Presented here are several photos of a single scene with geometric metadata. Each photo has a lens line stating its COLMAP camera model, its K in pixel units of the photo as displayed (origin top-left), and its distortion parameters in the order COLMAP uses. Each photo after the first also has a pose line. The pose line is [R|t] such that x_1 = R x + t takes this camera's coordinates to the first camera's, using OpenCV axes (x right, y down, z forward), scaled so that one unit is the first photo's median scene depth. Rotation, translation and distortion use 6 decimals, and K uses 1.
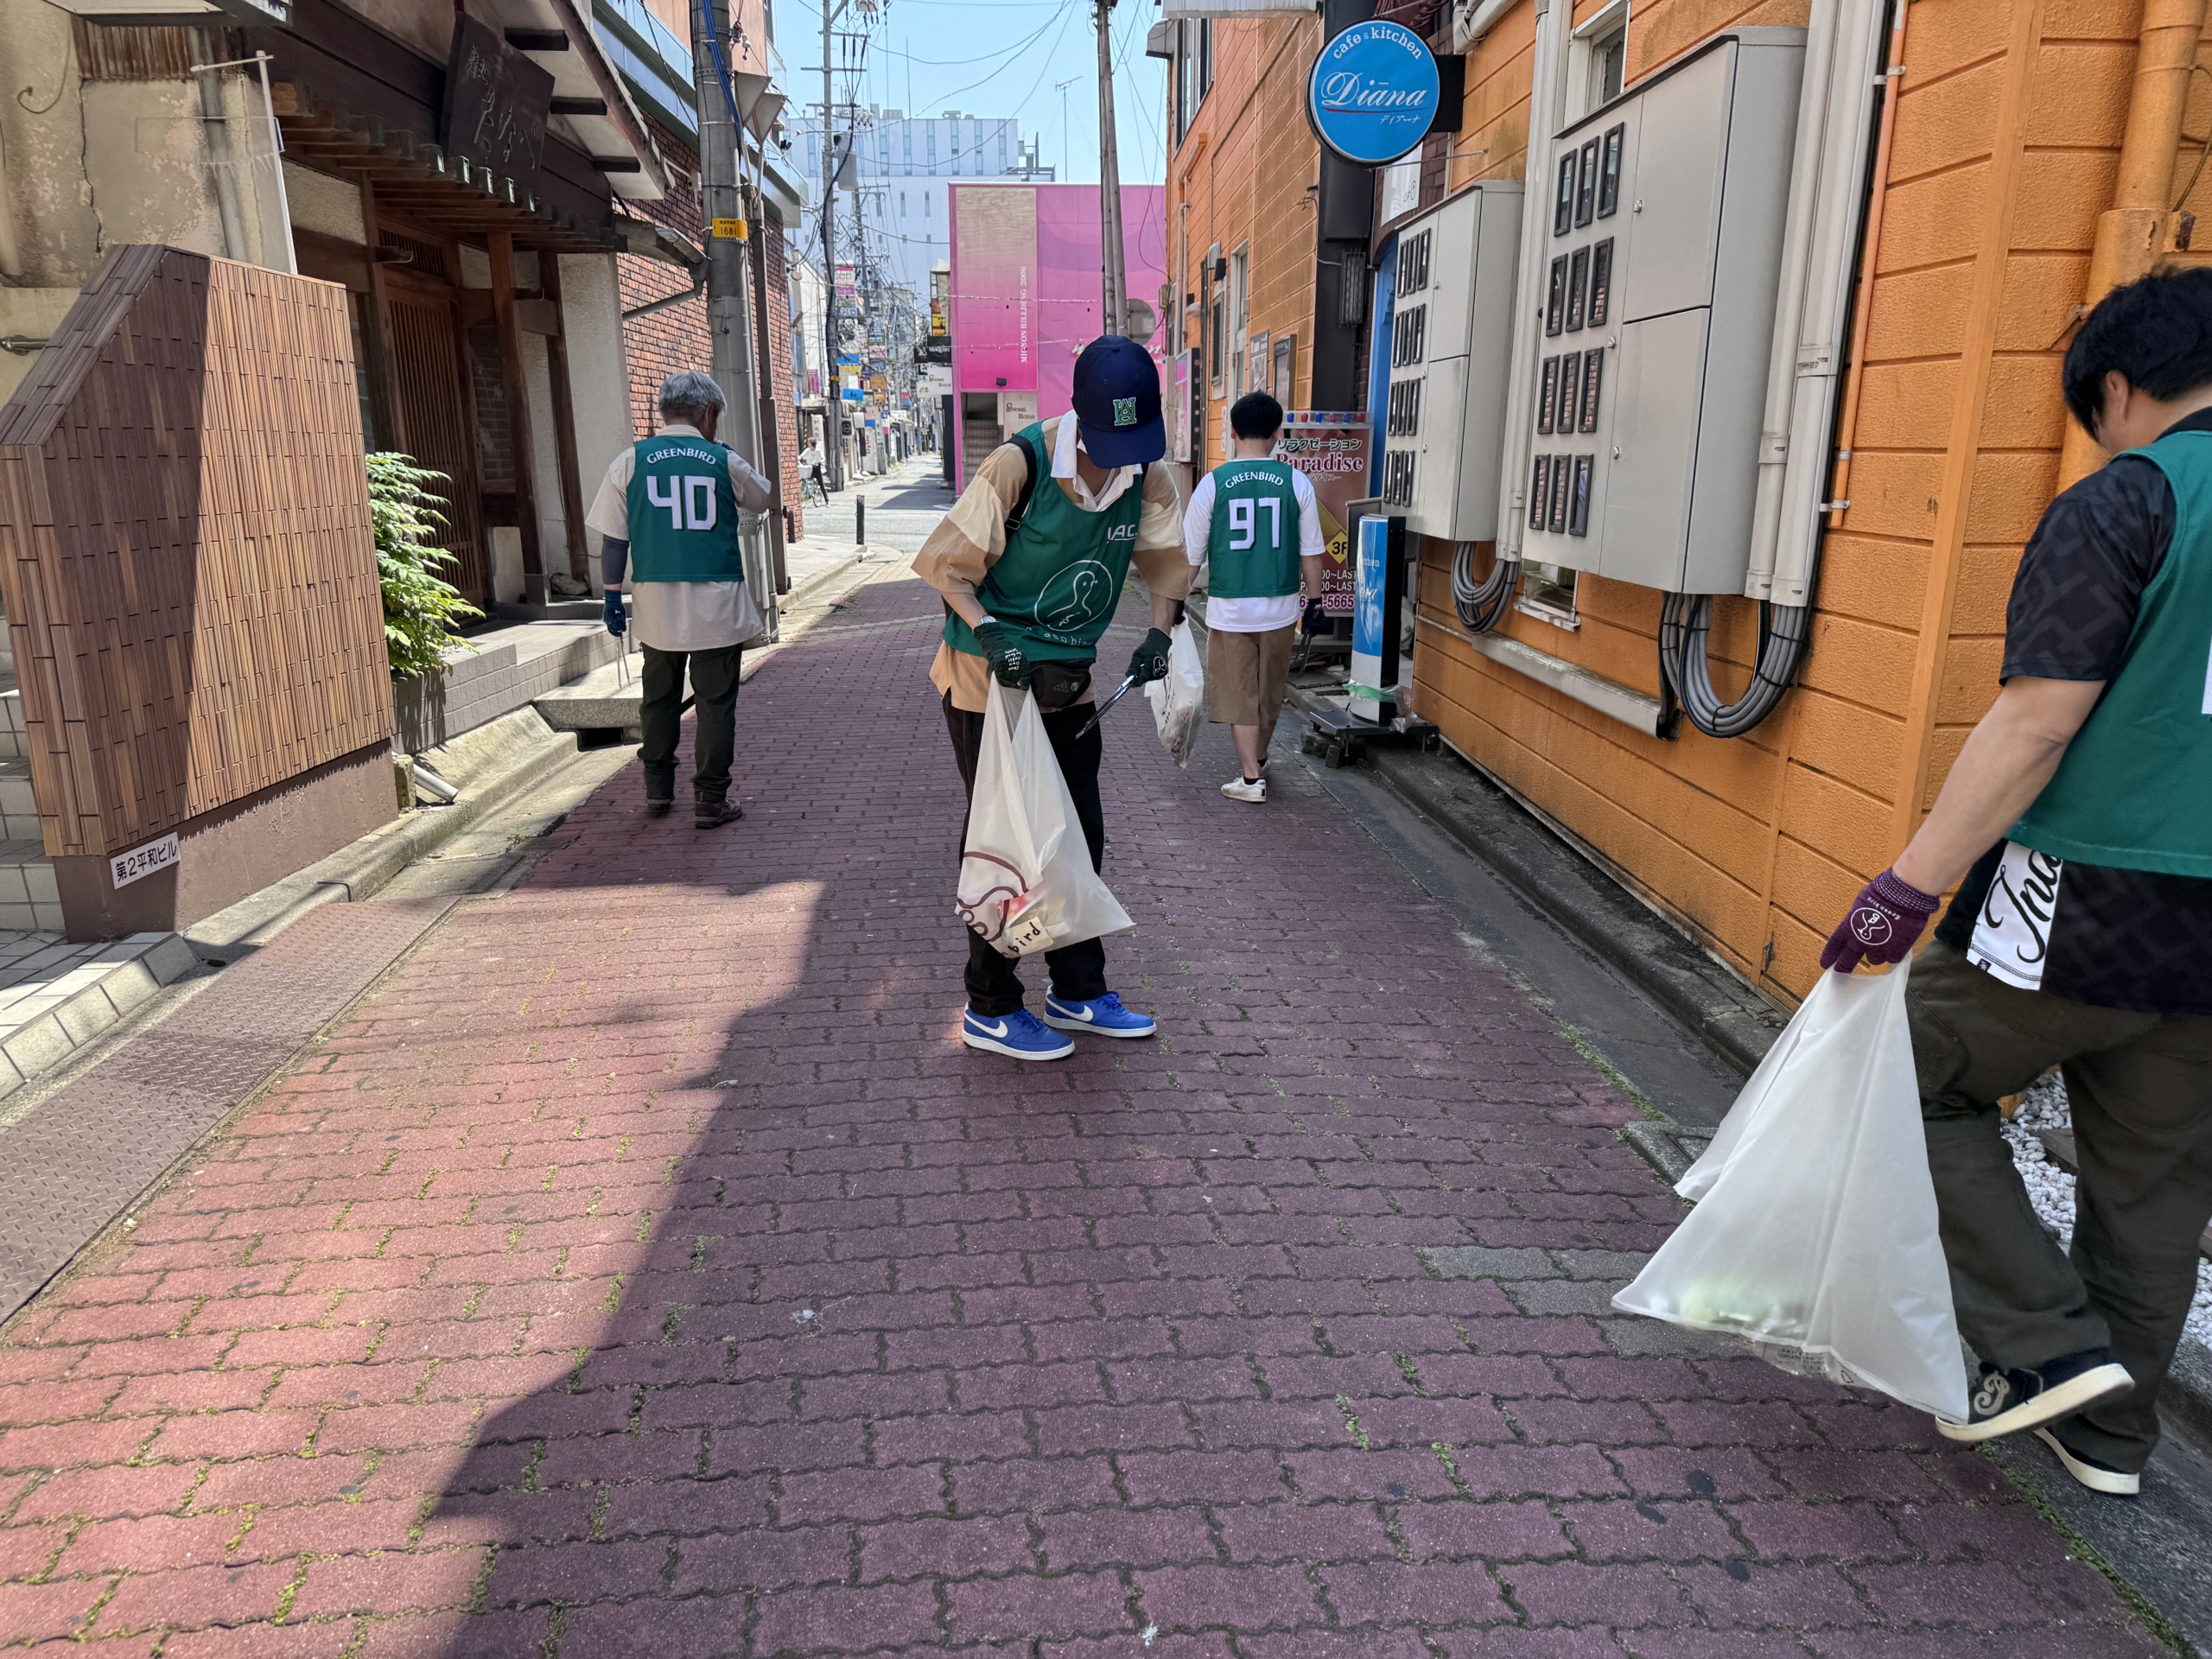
lens RADIAL K [[1546.3, 0, 1106.0], [0, 1546.3, 829.5], [0, 0, 1]] dist [0.132105, -0.238794]
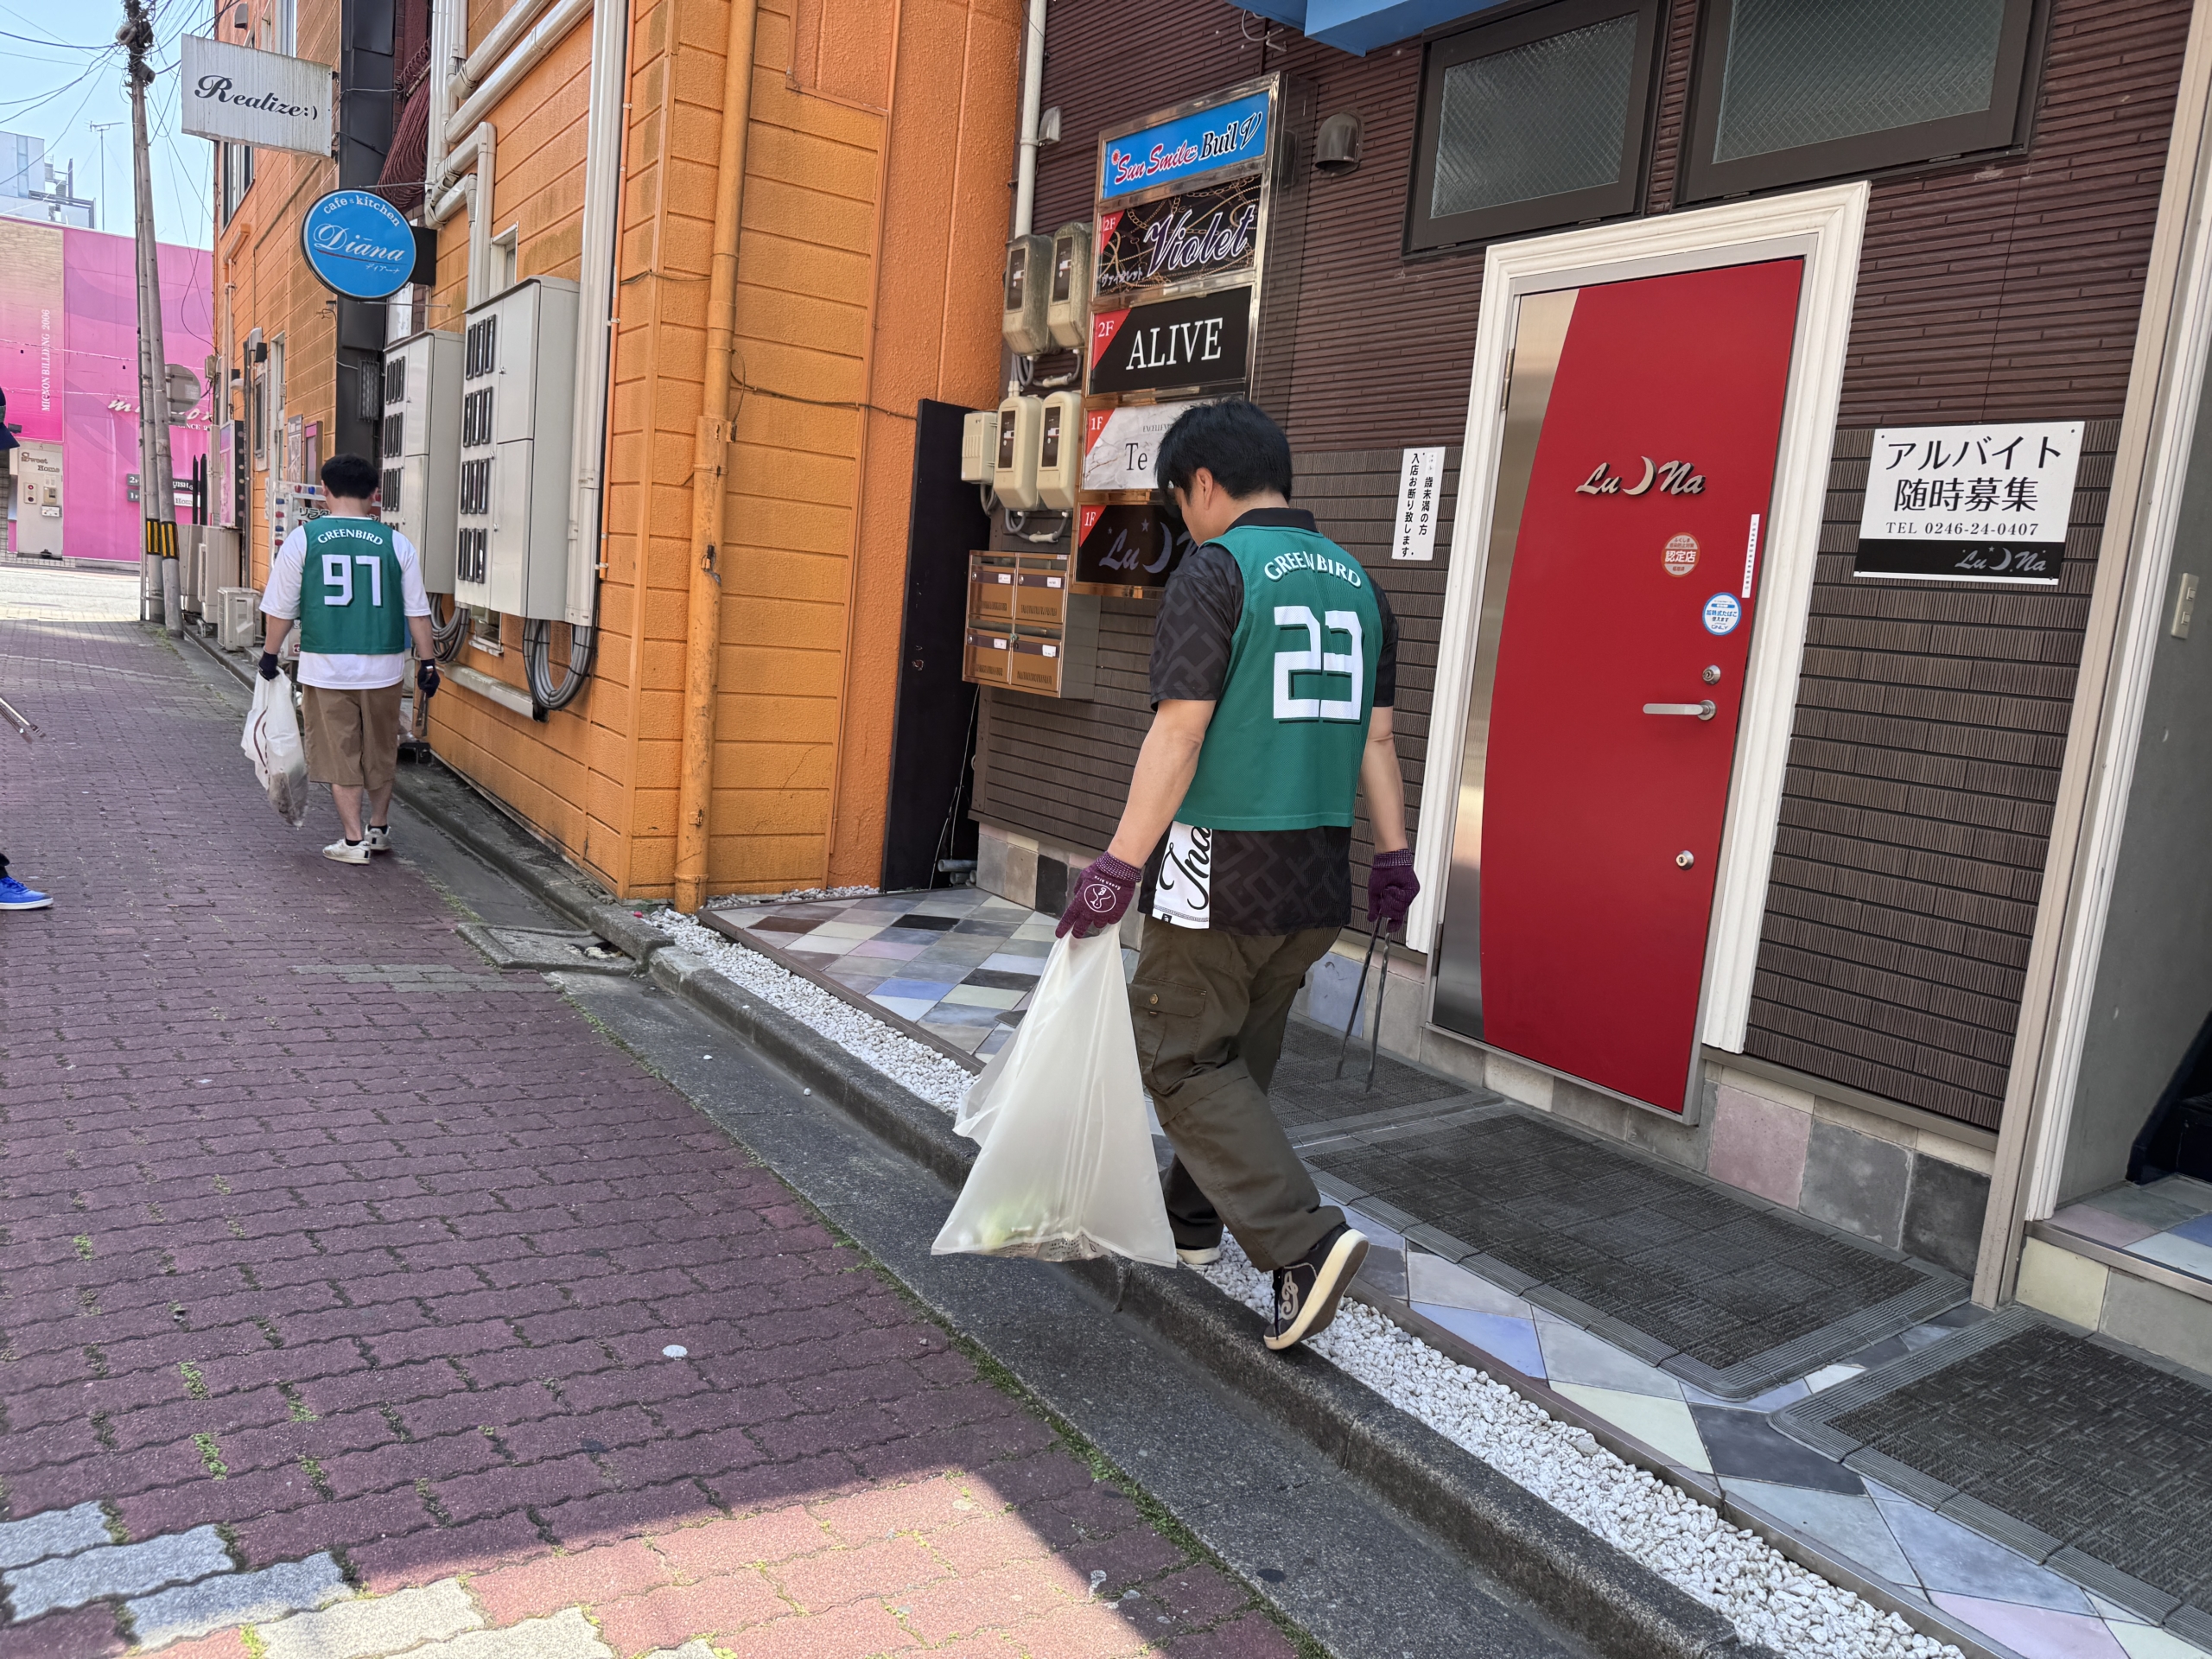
lens RADIAL K [[1550.8, 0, 1106.0], [0, 1550.8, 829.5], [0, 0, 1]] dist [0.006297, -0.009401]
pose [[0.855431, -0.002051, 0.517913, 0.016685], [0.038166, 0.997523, -0.059088, 0.048432], [-0.516509, 0.070312, 0.853390, -0.168094]]
